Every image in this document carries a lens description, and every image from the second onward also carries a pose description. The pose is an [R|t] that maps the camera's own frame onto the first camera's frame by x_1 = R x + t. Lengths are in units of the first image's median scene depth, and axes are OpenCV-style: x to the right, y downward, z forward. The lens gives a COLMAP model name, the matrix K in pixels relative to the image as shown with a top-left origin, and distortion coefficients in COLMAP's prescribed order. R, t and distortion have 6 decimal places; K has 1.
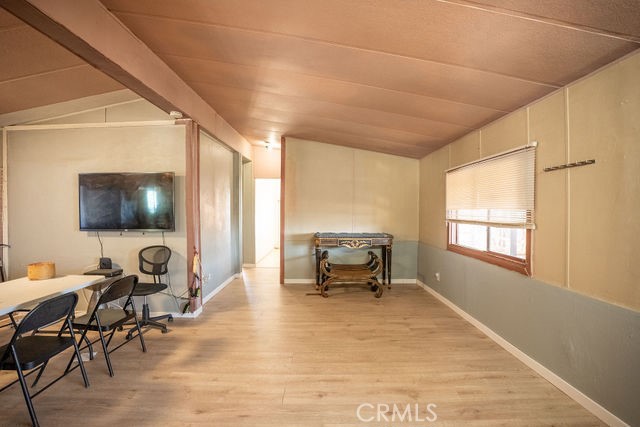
lens RADIAL K [[295.3, 0, 320.0], [0, 295.3, 213.5], [0, 0, 1]] dist [-0.054948, 0.000469]
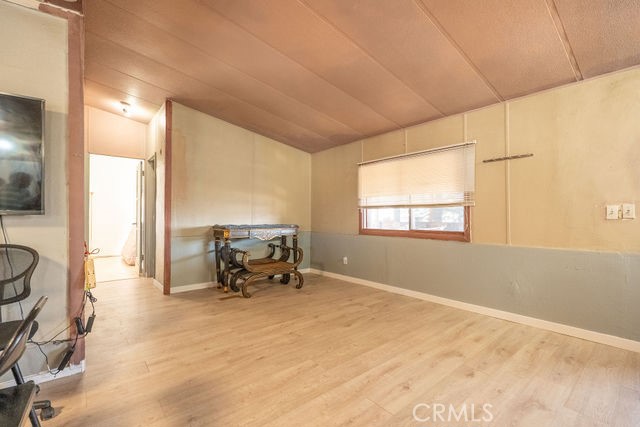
lens RADIAL K [[283.2, 0, 320.0], [0, 283.2, 213.5], [0, 0, 1]] dist [-0.002682, 0.000074]
pose [[0.775330, 0.002810, 0.631550, -0.423202], [0.008768, 0.999846, -0.015212, 0.069425], [-0.631496, 0.017331, 0.775186, 0.287380]]
